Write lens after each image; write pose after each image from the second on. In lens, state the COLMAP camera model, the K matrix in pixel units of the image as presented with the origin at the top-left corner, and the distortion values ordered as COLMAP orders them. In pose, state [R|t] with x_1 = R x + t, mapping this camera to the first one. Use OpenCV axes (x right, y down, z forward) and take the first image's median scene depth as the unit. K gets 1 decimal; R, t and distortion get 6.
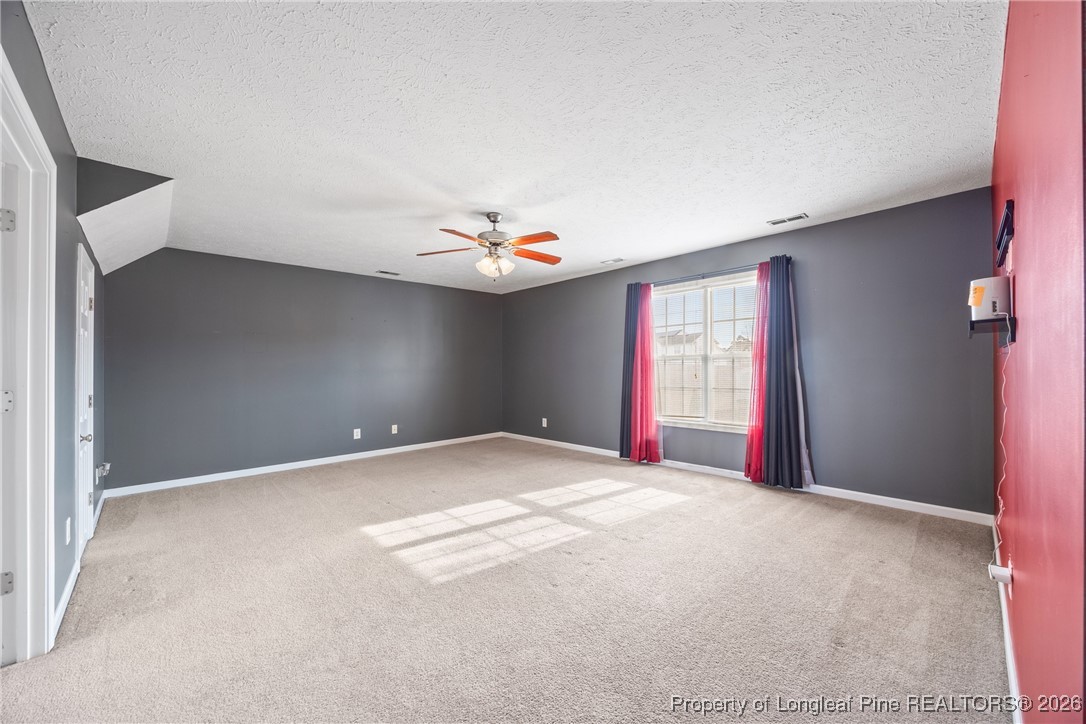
lens RADIAL K [[415.7, 0, 547.6], [0, 415.7, 360.0], [0, 0, 1]] dist [-0.002602, 0.000284]
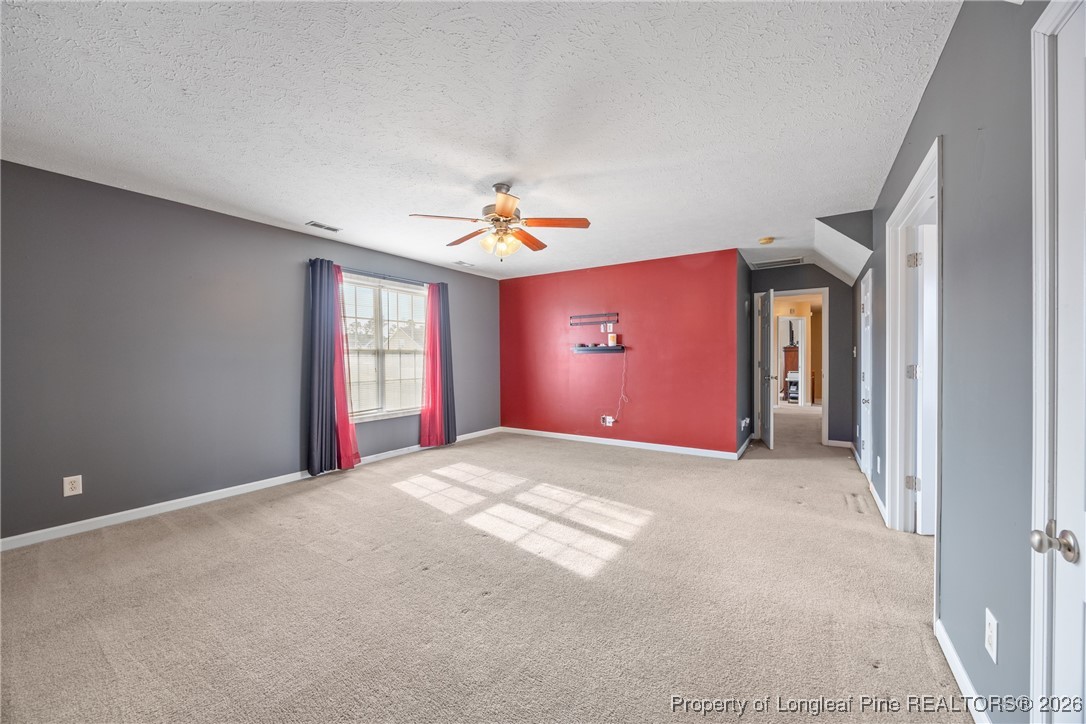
lens RADIAL K [[415.7, 0, 538.4], [0, 415.7, 365.1], [0, 0, 1]] dist [-0.002602, 0.000284]
pose [[-0.216038, -0.006616, 0.976362, -1.041634], [-0.006426, 0.999965, 0.005354, 0.026044], [-0.976364, -0.005118, -0.216073, 1.142212]]
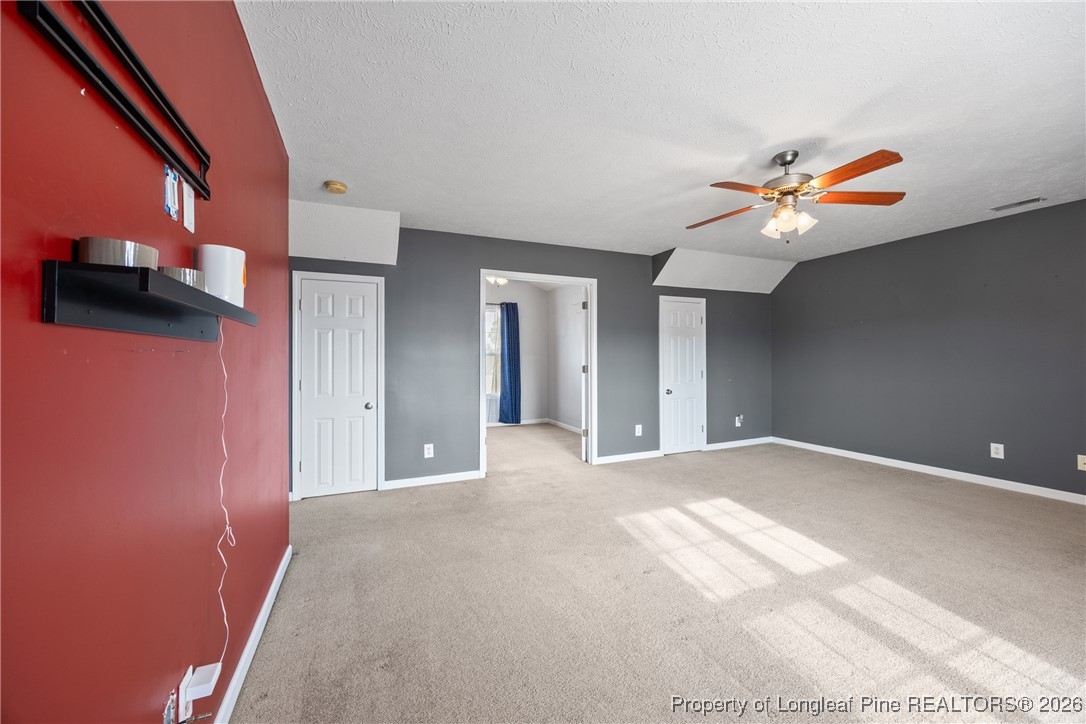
lens RADIAL K [[415.7, 0, 549.4], [0, 415.7, 357.0], [0, 0, 1]] dist [-0.002602, 0.000284]
pose [[-0.344350, 0.006149, -0.938821, 0.737134], [0.021331, 0.999772, -0.001275, 0.003217], [0.938599, -0.020465, -0.344403, 0.867834]]
